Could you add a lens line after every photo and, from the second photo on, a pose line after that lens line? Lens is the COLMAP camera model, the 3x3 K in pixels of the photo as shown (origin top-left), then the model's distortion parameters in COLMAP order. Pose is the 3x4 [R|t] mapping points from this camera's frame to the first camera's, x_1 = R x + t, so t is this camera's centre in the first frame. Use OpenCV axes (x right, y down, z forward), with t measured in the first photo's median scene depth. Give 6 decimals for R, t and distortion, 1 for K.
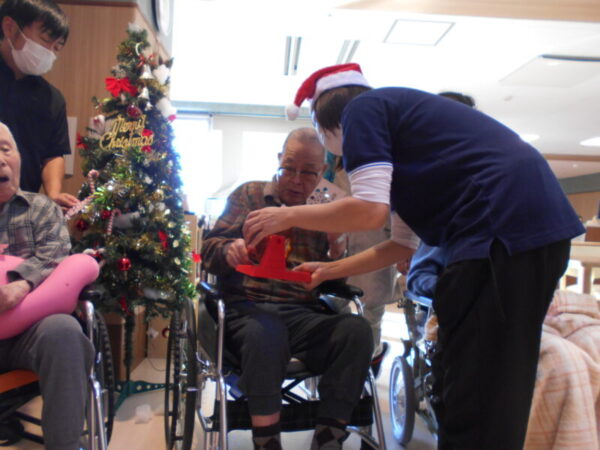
lens RADIAL K [[412.9, 0, 283.4], [0, 412.9, 224.2], [0, 0, 1]] dist [-0.127559, 0.064587]
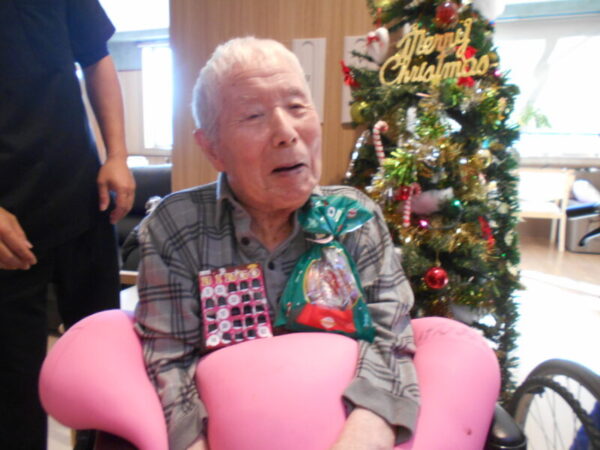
lens RADIAL K [[405.6, 0, 300.0], [0, 405.6, 225.0], [0, 0, 1]] dist [0.002093, 0.001242]
pose [[0.922225, 0.060054, -0.381960, -0.326762], [0.009783, 0.983924, 0.178321, -0.088127], [0.386529, -0.168189, 0.906812, 0.336906]]
